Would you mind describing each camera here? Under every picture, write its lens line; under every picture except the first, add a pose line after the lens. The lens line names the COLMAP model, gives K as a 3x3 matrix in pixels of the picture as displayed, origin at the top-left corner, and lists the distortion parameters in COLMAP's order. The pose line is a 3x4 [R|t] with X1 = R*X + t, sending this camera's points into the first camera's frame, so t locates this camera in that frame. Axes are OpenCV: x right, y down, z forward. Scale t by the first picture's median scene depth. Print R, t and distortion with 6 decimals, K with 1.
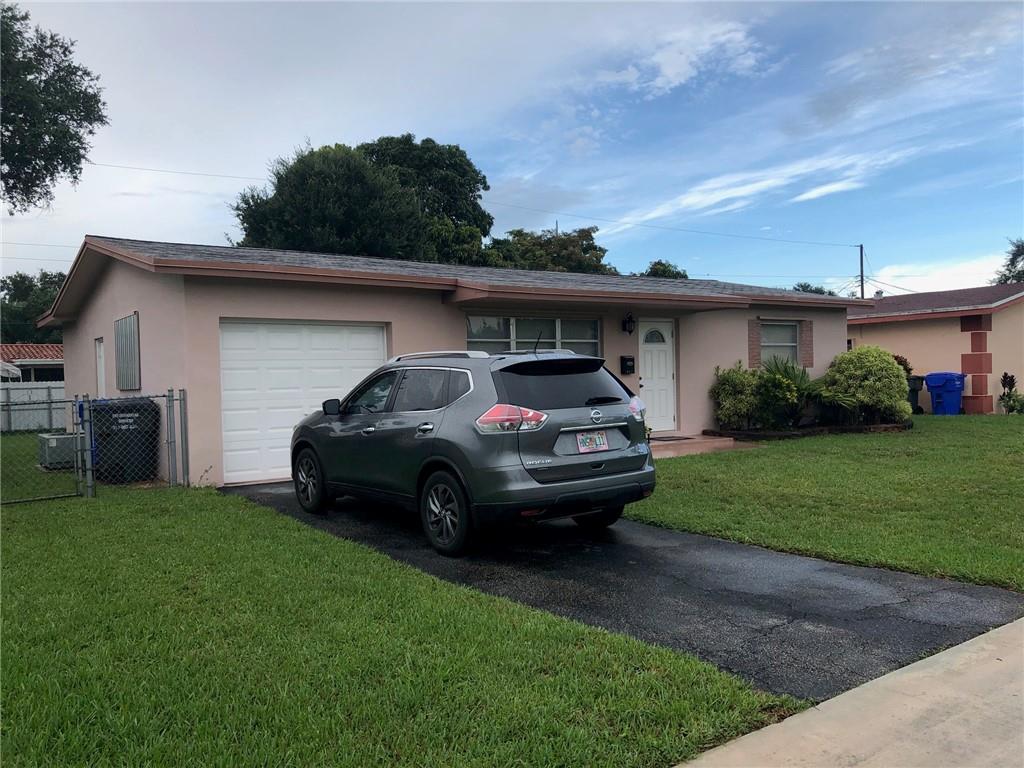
lens RADIAL K [[821.5, 0, 512.0], [0, 821.5, 384.0], [0, 0, 1]] dist [0.001238, 0.001658]
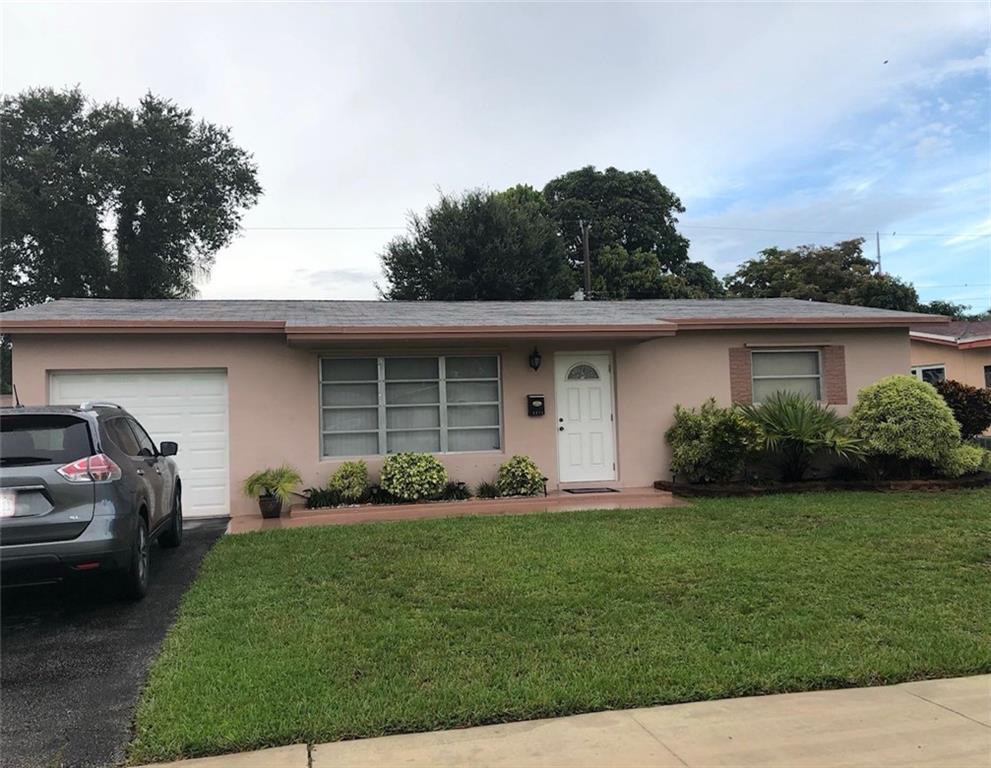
lens RADIAL K [[808.6, 0, 495.5], [0, 808.6, 384.0], [0, 0, 1]] dist [0.007412, -0.013406]
pose [[0.910266, -0.016285, -0.413705, 0.167886], [0.002403, 0.999417, -0.034053, -0.006036], [0.414018, 0.030004, 0.909774, 0.066999]]
